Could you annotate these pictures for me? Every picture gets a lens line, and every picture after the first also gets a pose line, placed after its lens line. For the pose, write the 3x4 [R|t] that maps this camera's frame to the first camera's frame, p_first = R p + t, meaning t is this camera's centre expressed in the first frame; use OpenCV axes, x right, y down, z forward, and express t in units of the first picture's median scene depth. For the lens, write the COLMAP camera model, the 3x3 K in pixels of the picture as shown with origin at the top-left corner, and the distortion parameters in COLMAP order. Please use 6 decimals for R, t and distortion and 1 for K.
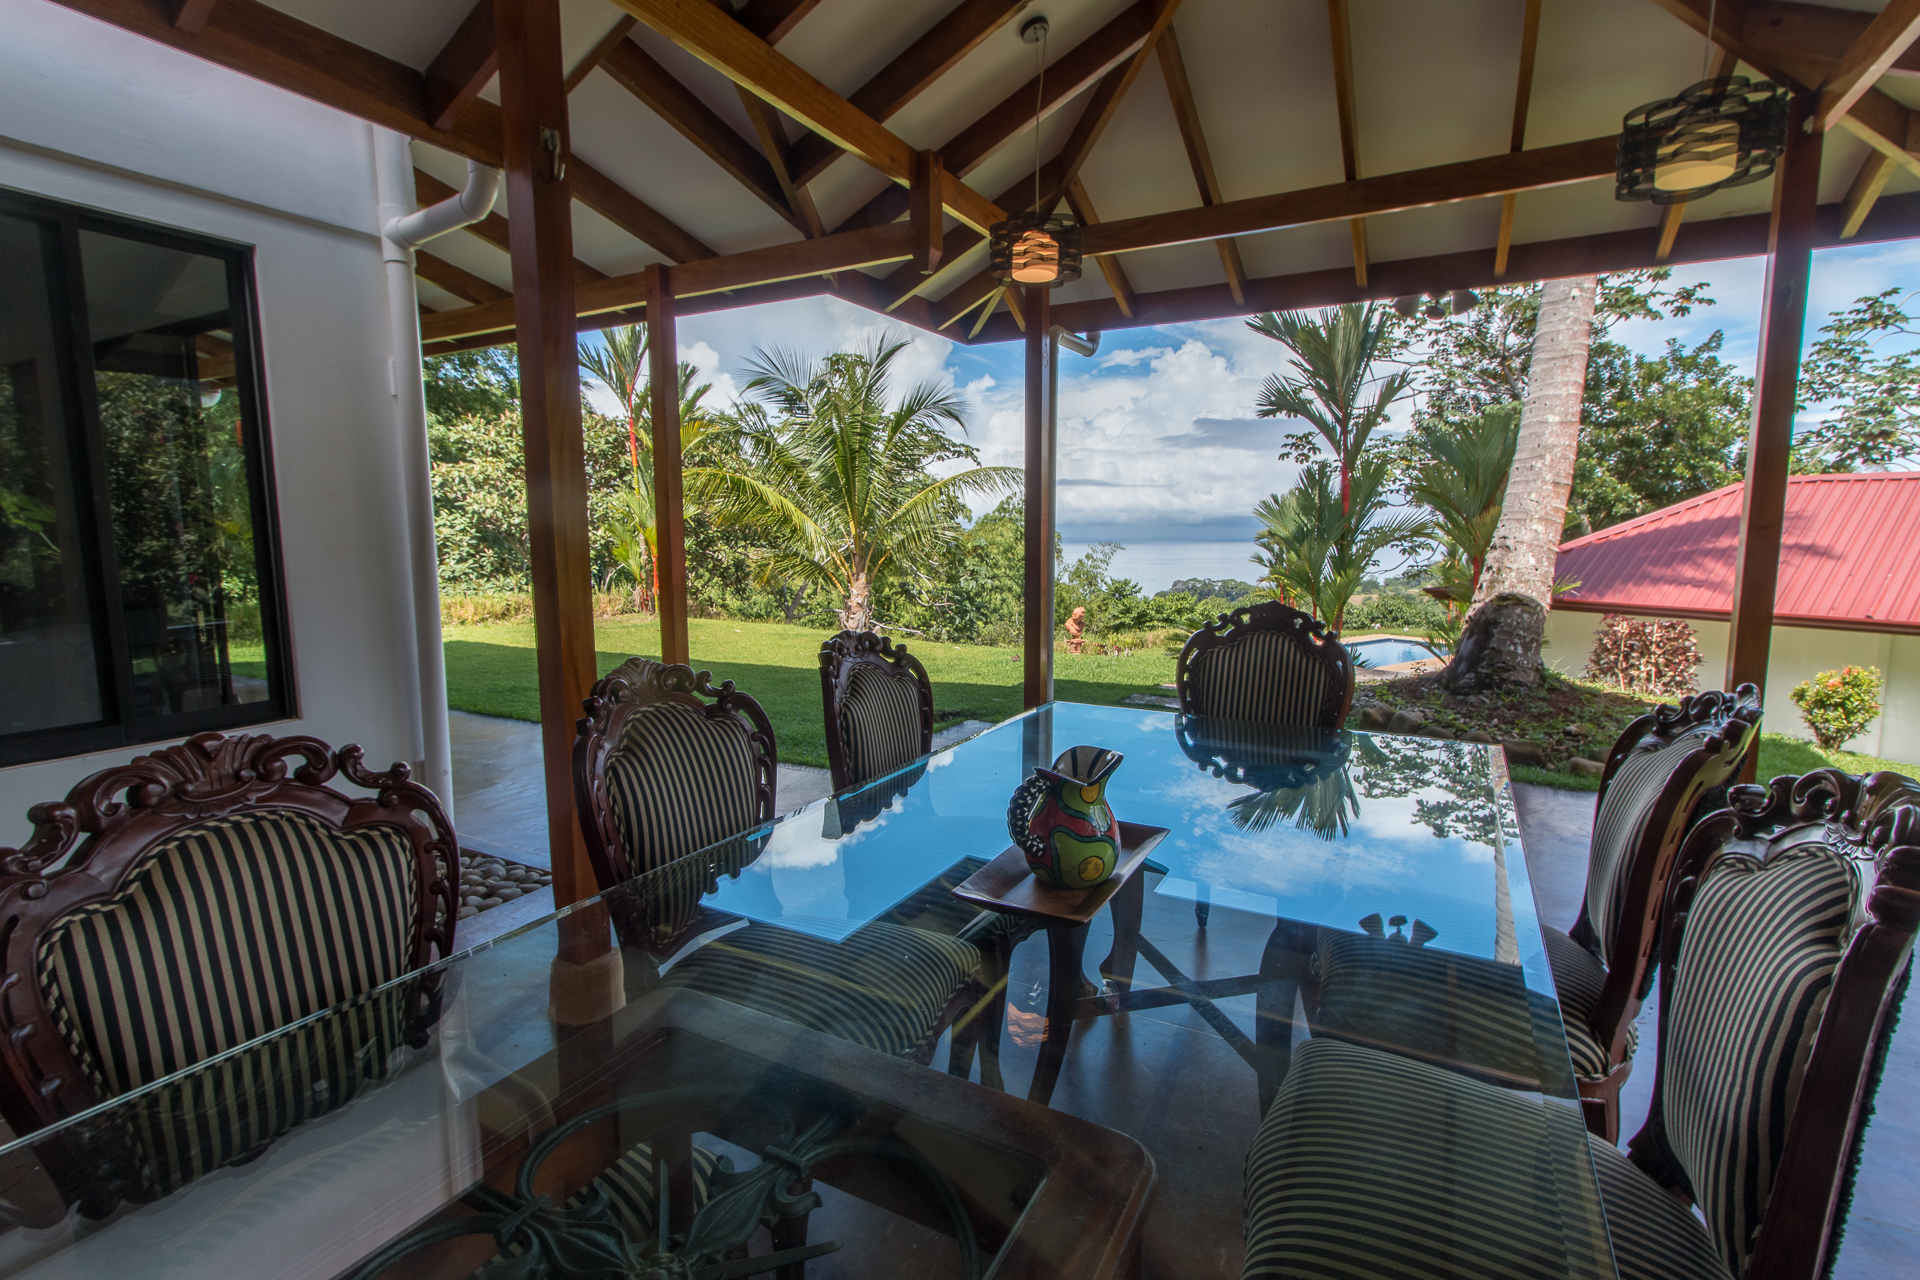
lens RADIAL K [[887.6, 0, 962.4], [0, 887.6, 642.7], [0, 0, 1]] dist [0.000907, -0.000562]
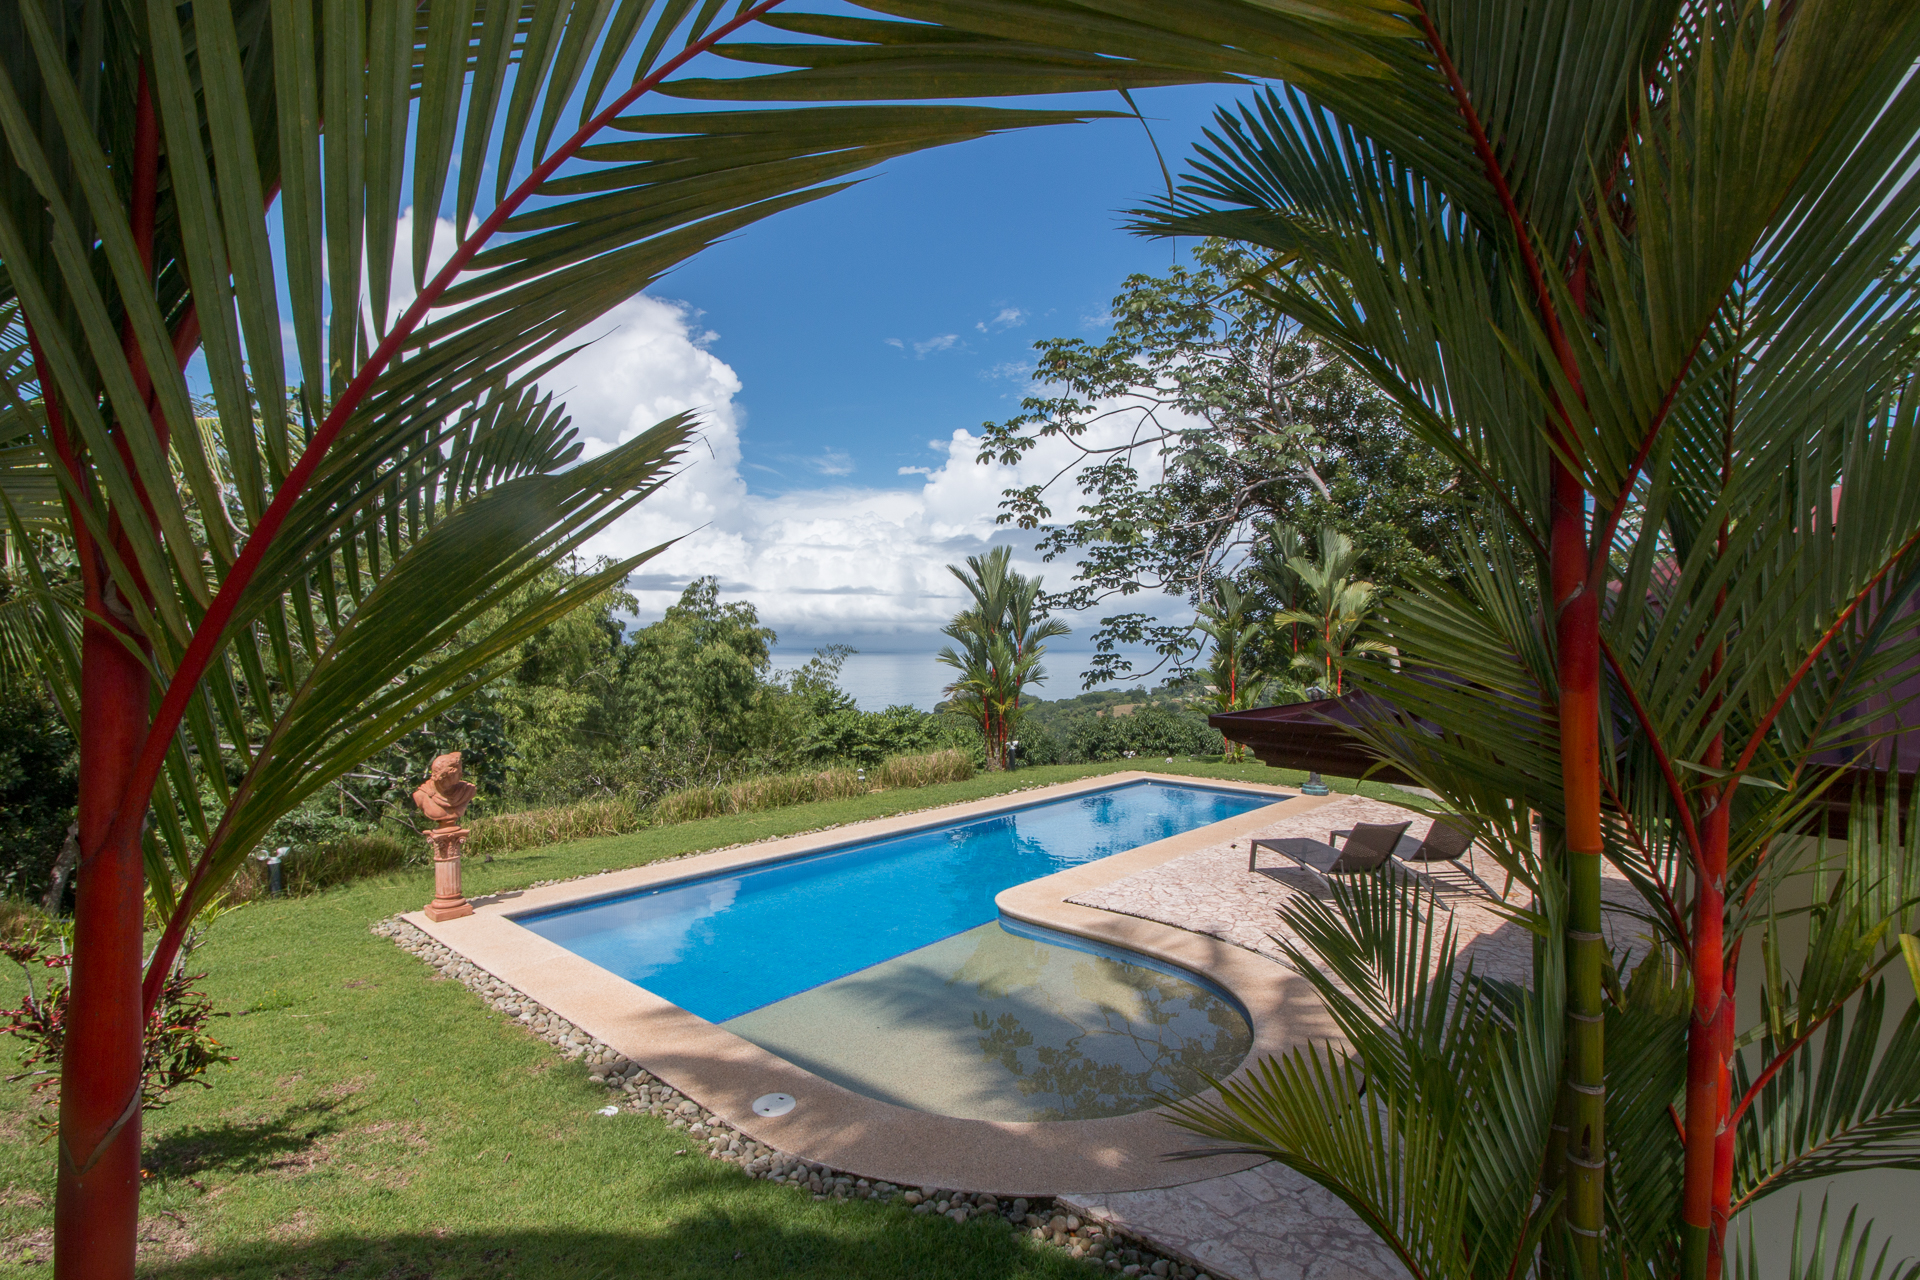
lens RADIAL K [[887.6, 0, 956.9], [0, 887.6, 639.7], [0, 0, 1]] dist [0.000907, -0.000562]
pose [[0.974332, 0.009250, 0.224925, 0.160289], [0.019622, 0.991863, -0.125790, -0.020945], [-0.224258, 0.126975, 0.966222, 0.314322]]
